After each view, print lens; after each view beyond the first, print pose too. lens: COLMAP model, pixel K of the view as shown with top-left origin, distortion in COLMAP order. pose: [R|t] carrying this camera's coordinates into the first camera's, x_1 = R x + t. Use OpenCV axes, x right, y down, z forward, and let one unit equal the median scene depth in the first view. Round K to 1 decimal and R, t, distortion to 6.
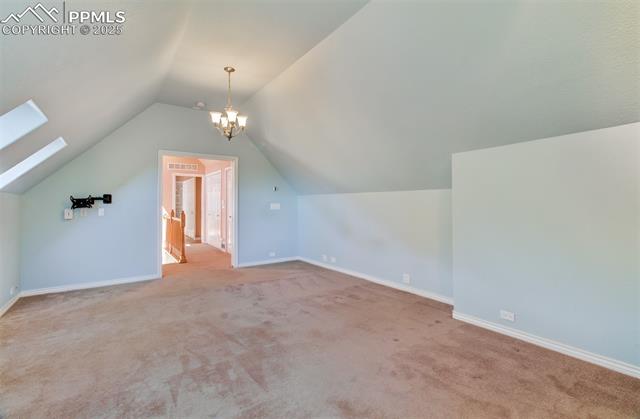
lens RADIAL K [[296.3, 0, 321.0], [0, 296.3, 203.5], [0, 0, 1]] dist [-0.004688, -0.000288]
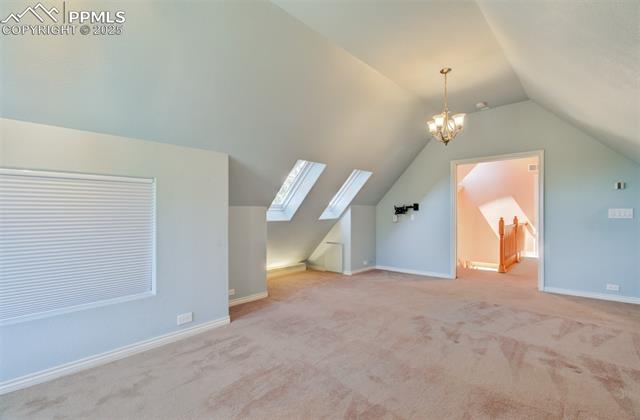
lens RADIAL K [[296.8, 0, 320.6], [0, 296.8, 214.1], [0, 0, 1]] dist [0.009594, 0.001475]
pose [[0.207986, 0.007237, -0.978105, 0.515582], [0.010612, 0.999897, 0.009655, -0.002141], [0.978074, -0.012388, 0.207888, 0.366091]]
